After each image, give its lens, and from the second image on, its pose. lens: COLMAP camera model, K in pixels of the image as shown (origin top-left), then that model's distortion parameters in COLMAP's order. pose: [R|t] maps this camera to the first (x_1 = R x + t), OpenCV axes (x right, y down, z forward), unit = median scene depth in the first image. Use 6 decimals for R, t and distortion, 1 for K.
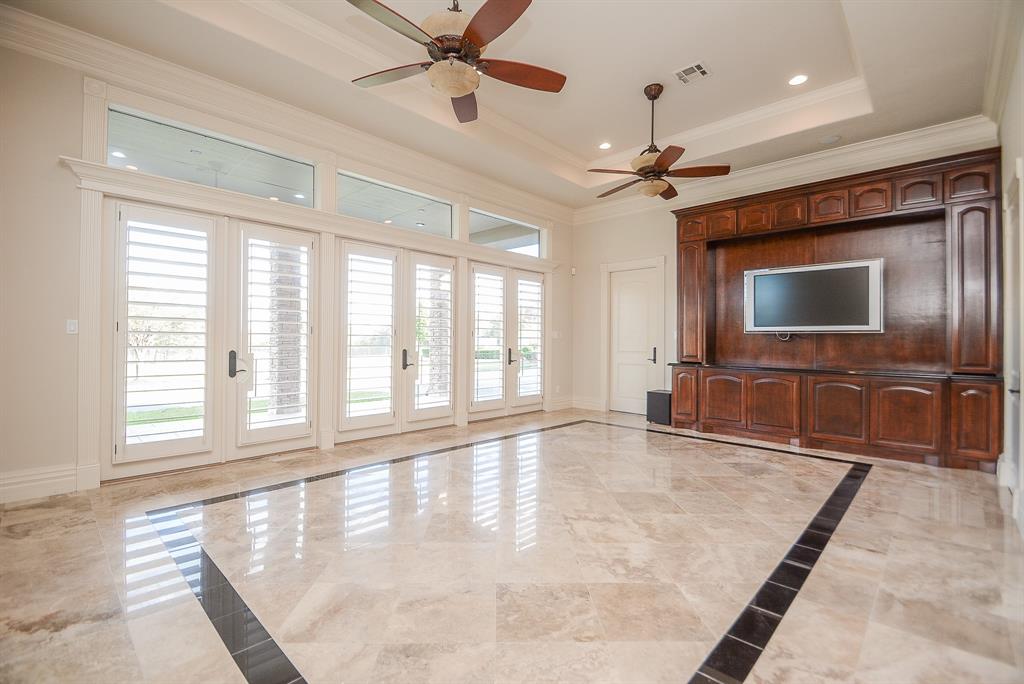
lens RADIAL K [[485.3, 0, 514.3], [0, 485.3, 335.5], [0, 0, 1]] dist [0.128904, -0.020977]
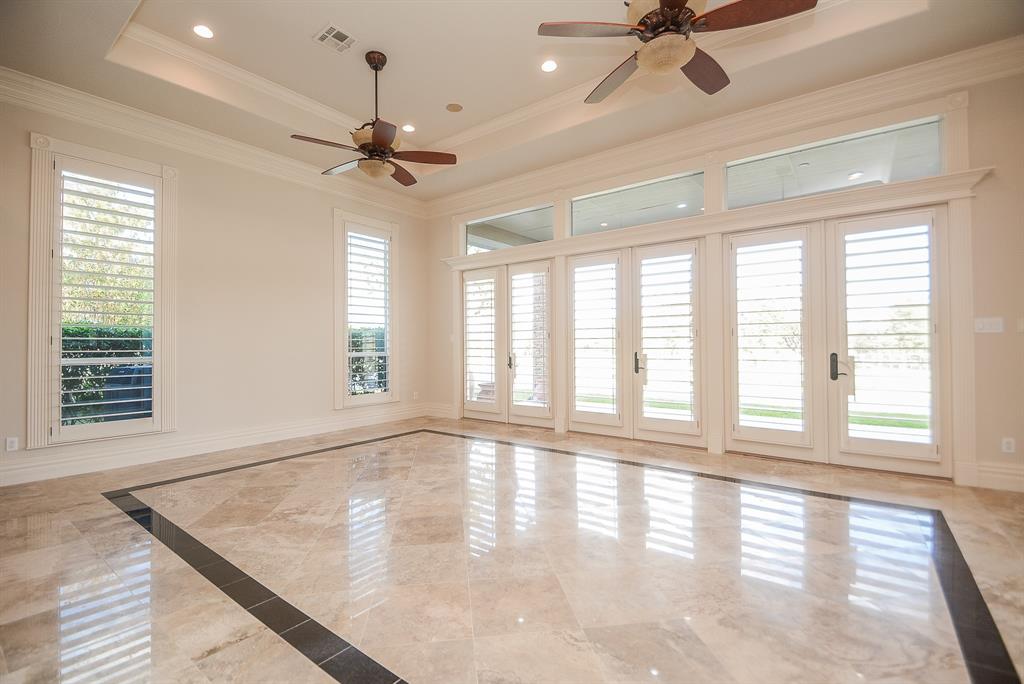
lens RADIAL K [[452.4, 0, 505.8], [0, 452.4, 337.9], [0, 0, 1]] dist [0.013337, -0.015850]
pose [[0.115365, -0.021239, -0.993096, 0.561047], [0.020983, 0.999600, -0.018940, 0.010946], [0.993102, -0.018653, 0.115765, 0.582338]]
